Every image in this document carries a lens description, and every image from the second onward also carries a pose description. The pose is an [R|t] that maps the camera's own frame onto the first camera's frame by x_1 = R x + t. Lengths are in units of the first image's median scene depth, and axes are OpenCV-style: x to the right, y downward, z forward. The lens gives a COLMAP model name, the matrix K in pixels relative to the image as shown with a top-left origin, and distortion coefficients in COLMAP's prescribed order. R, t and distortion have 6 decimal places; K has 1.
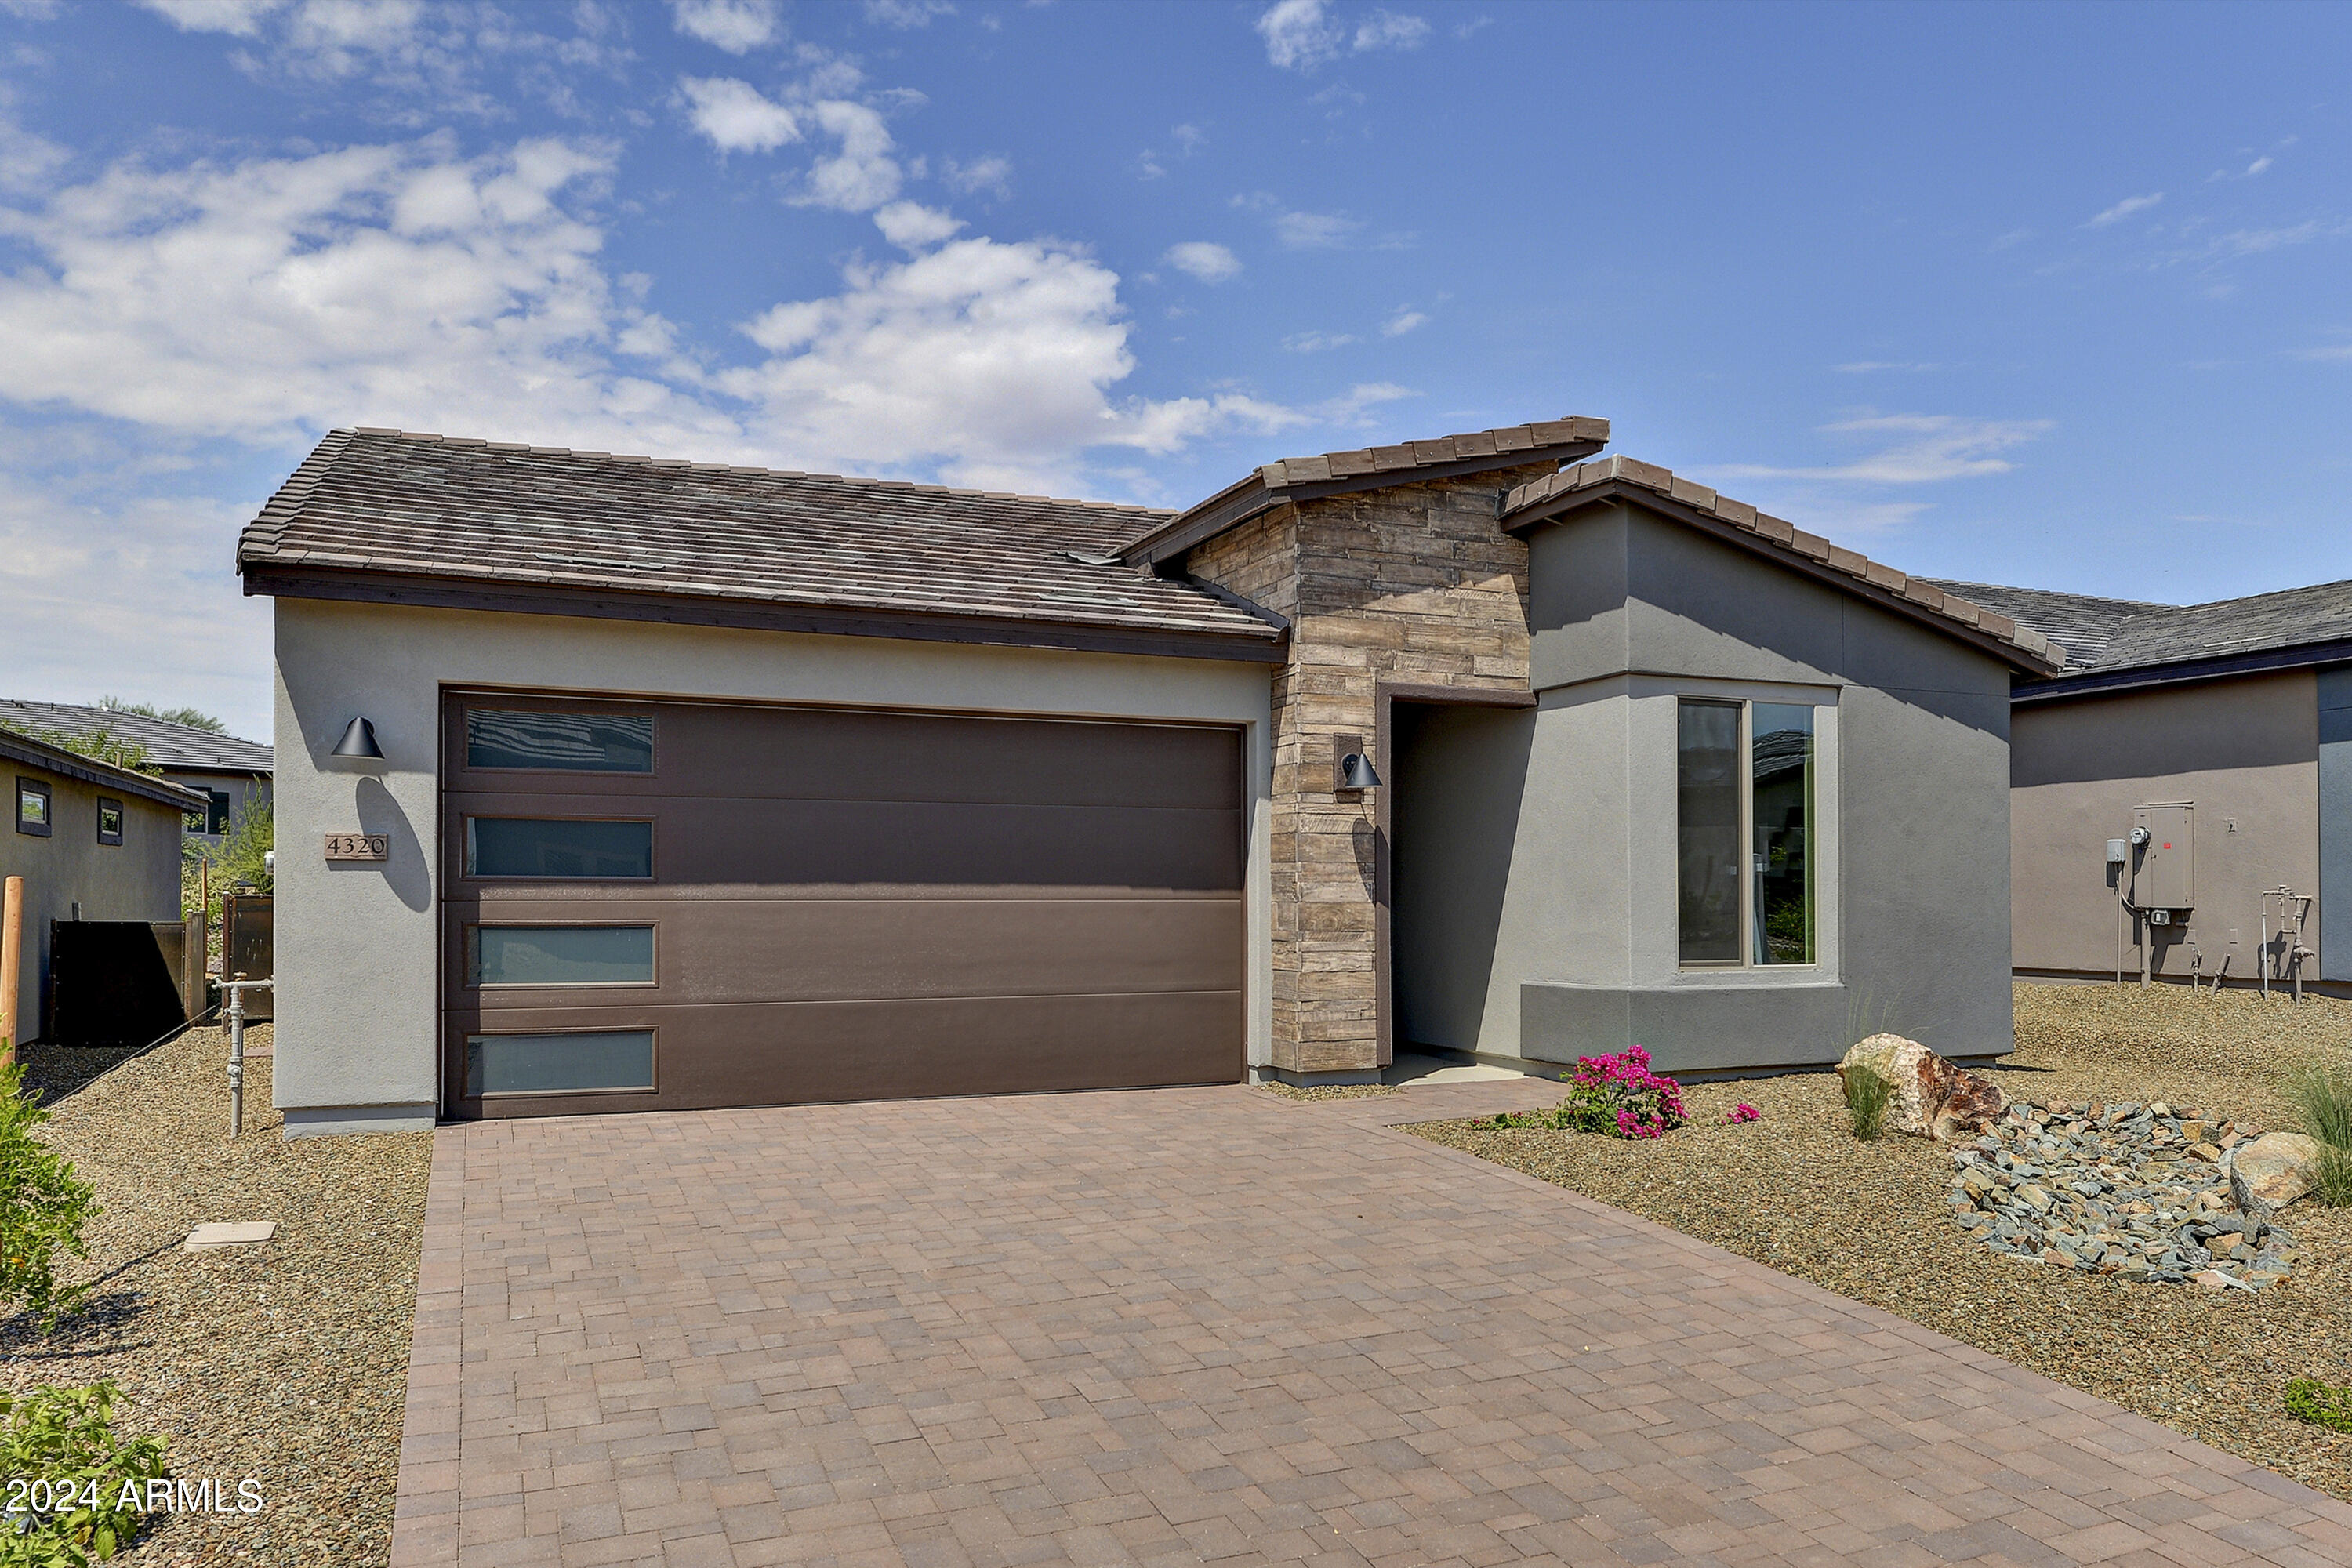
lens RADIAL K [[1718.6, 0, 1183.8], [0, 1718.6, 792.8], [0, 0, 1]] dist [0.001307, -0.000249]
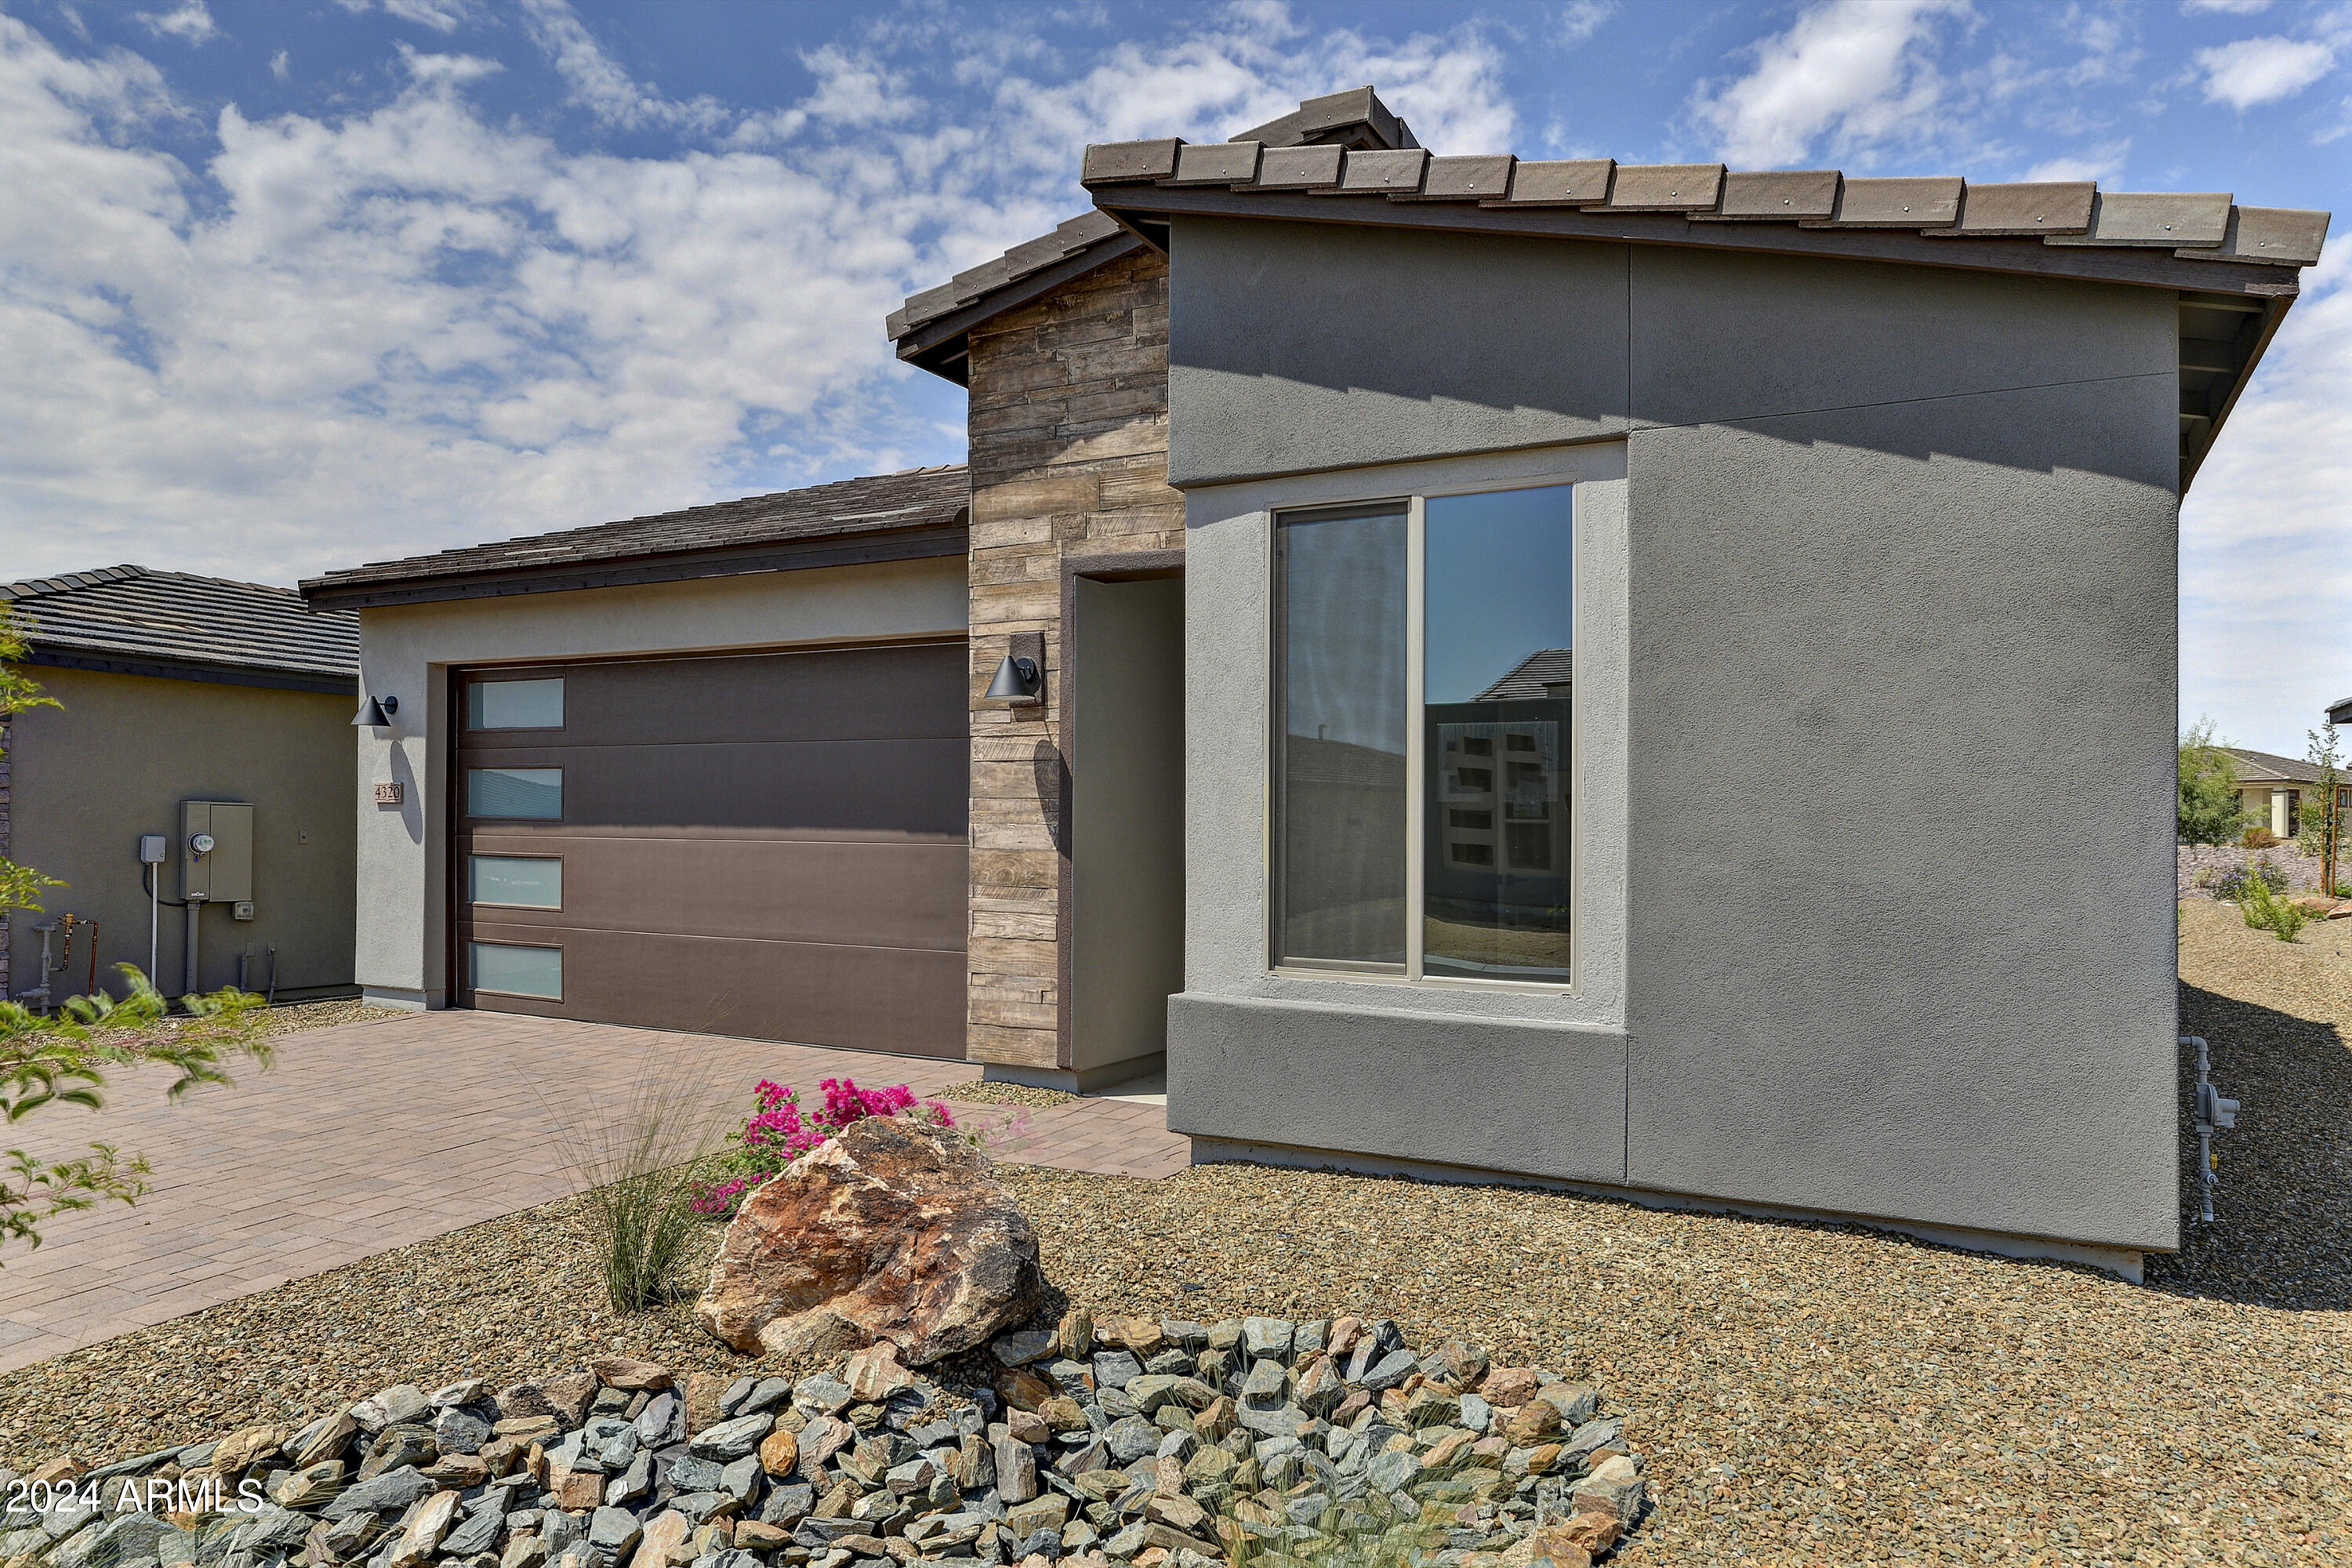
lens RADIAL K [[1439.5, 0, 1175.9], [0, 1439.5, 785.6], [0, 0, 1]] dist [0.001731, -0.000026]
pose [[0.624884, -0.019277, -0.780479, 0.639898], [0.031866, 0.999492, 0.000826, 0.036386], [0.780067, -0.025387, 0.625181, 0.646508]]
